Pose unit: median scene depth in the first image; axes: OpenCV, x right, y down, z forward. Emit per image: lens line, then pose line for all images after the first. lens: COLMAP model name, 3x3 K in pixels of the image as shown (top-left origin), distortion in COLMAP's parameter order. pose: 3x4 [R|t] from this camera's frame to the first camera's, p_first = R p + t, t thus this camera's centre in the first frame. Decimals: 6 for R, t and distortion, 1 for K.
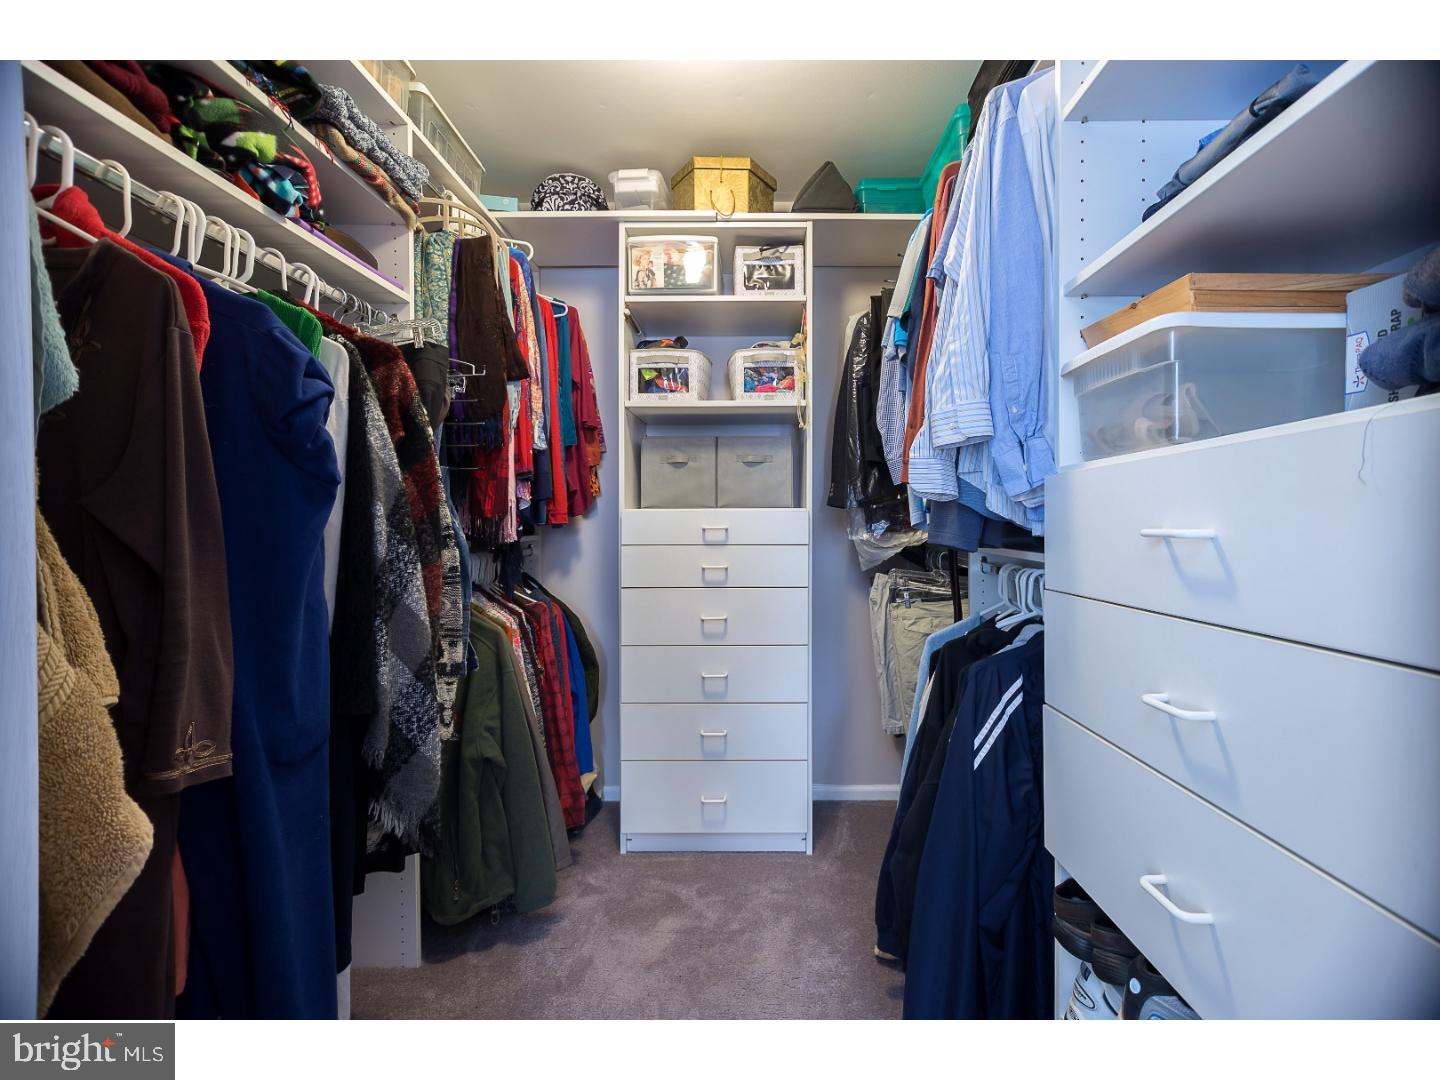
lens RADIAL K [[611.4, 0, 726.2], [0, 611.4, 533.3], [0, 0, 1]] dist [0.001063, 0.000179]
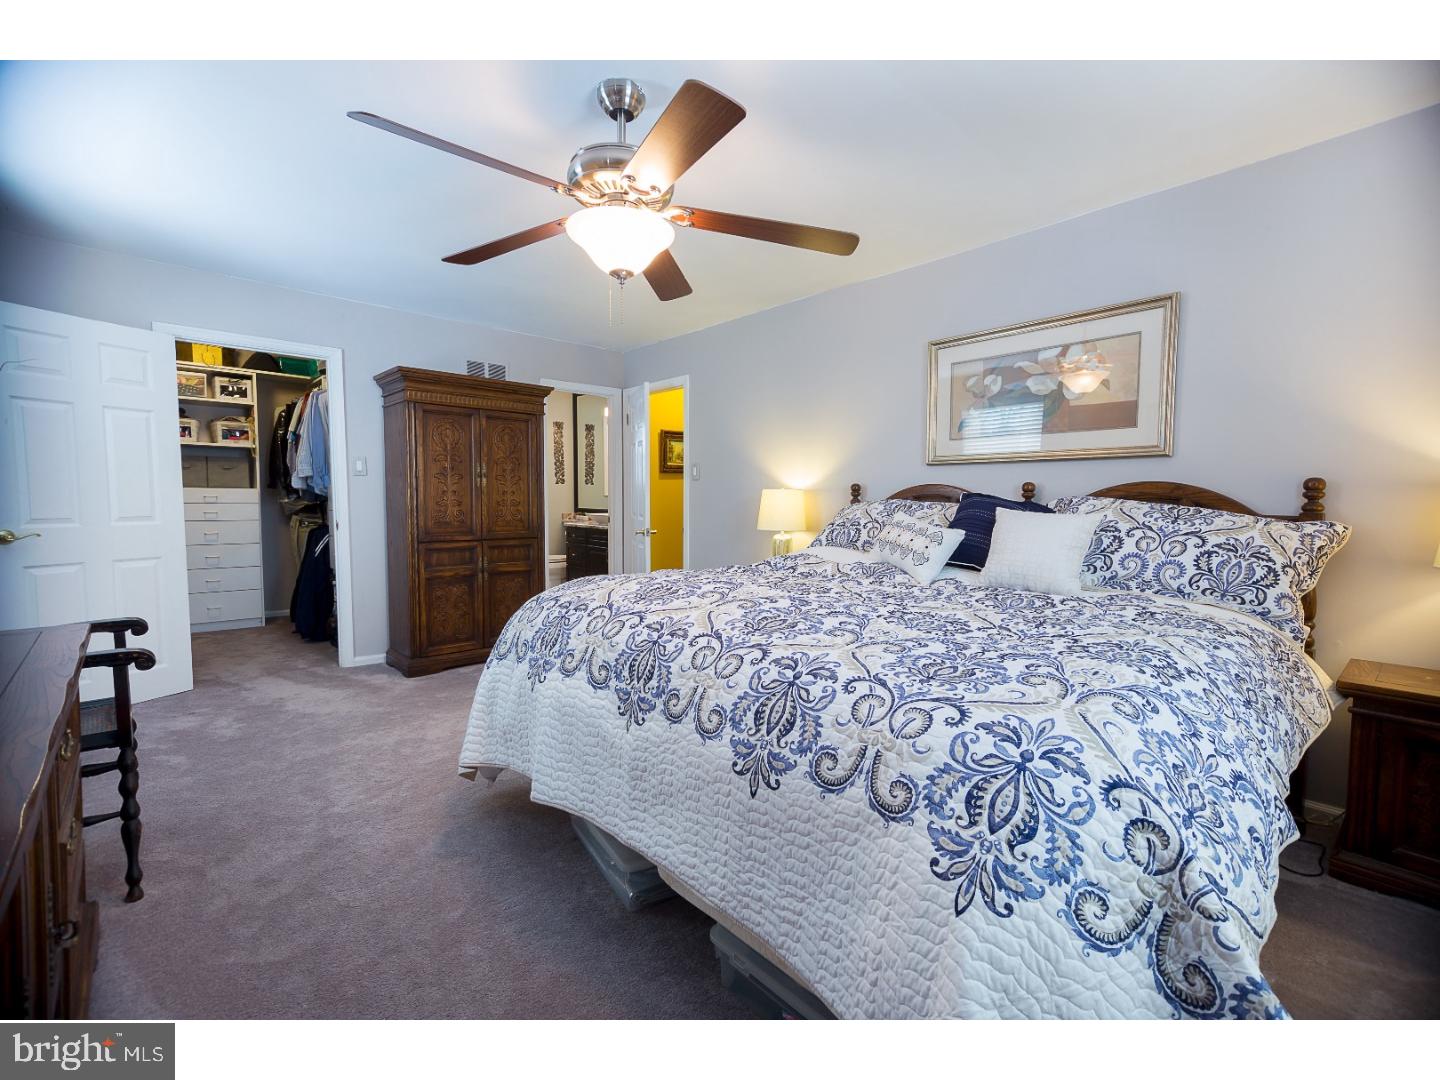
lens RADIAL K [[611.4, 0, 726.2], [0, 611.4, 533.3], [0, 0, 1]] dist [0.001063, 0.000179]
pose [[0.692882, -0.032951, 0.720297, -0.338894], [0.000038, 0.998957, 0.045662, 0.026176], [-0.721051, -0.031612, 0.692161, -2.068570]]
